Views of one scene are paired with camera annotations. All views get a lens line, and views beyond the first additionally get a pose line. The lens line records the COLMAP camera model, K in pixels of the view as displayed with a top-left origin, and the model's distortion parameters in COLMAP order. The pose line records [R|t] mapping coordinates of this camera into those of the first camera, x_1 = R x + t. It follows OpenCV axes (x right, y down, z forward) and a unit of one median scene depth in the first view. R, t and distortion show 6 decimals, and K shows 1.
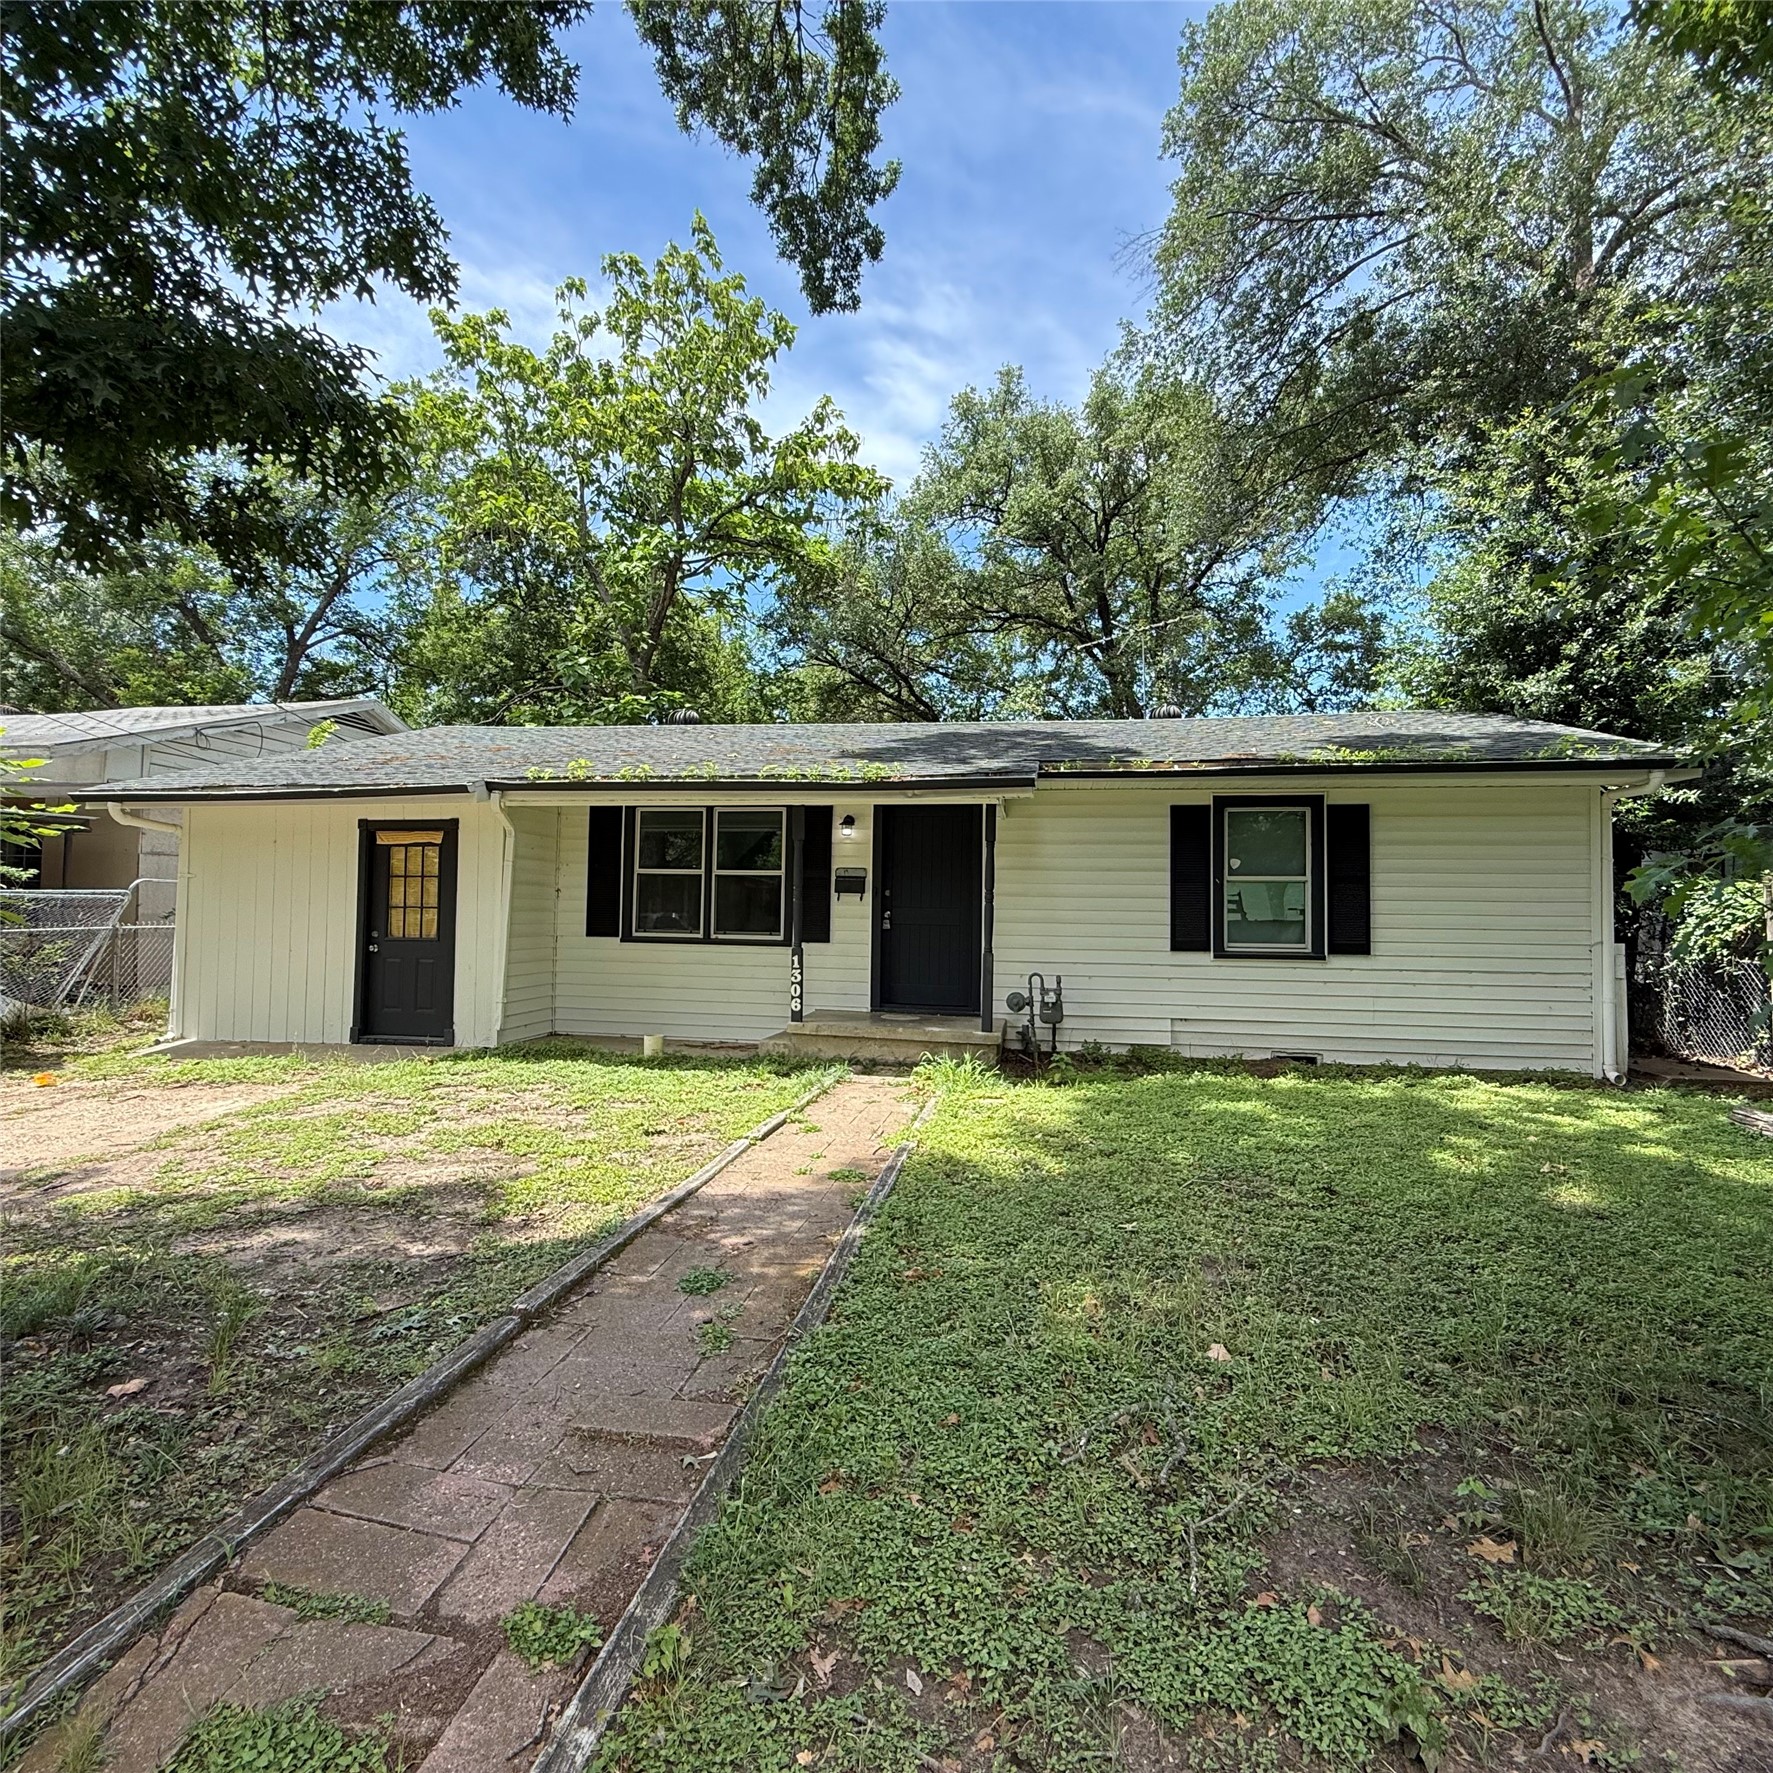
lens RADIAL K [[941.4, 0, 888.1], [0, 941.4, 890.1], [0, 0, 1]] dist [0.003489, 0.000865]
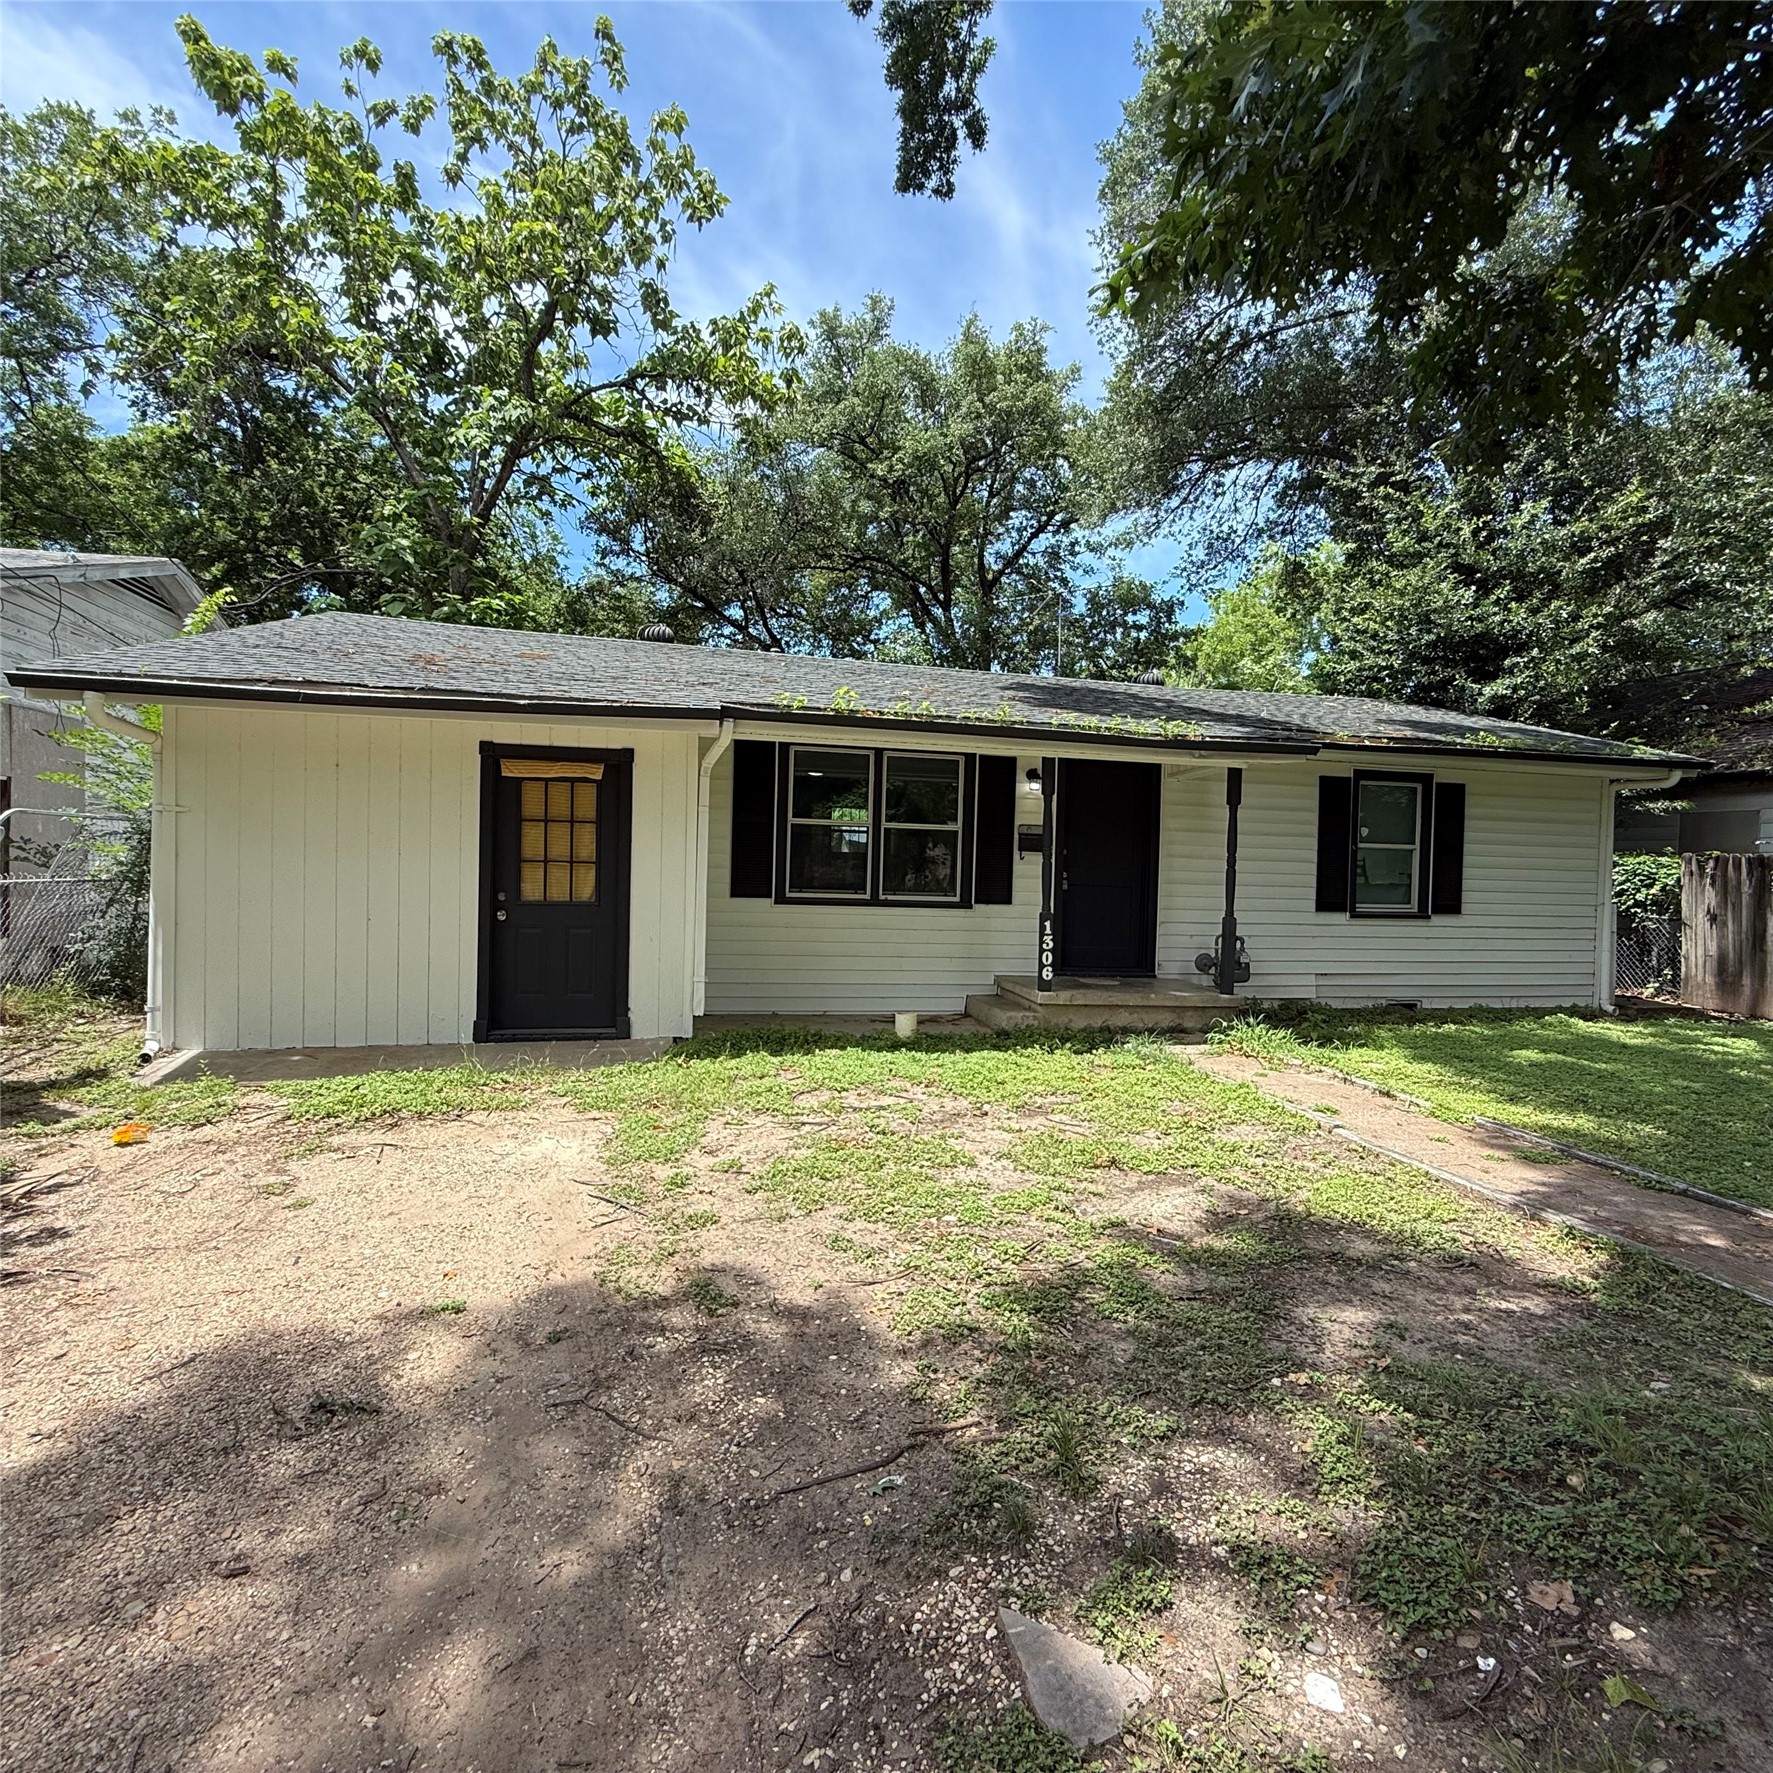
lens RADIAL K [[940.4, 0, 876.4], [0, 940.4, 883.2], [0, 0, 1]] dist [-0.002870, -0.001300]
pose [[0.922276, 0.003480, 0.386517, -0.546793], [-0.024919, 0.998415, 0.050471, -0.008970], [-0.385729, -0.056180, 0.920900, 0.192375]]
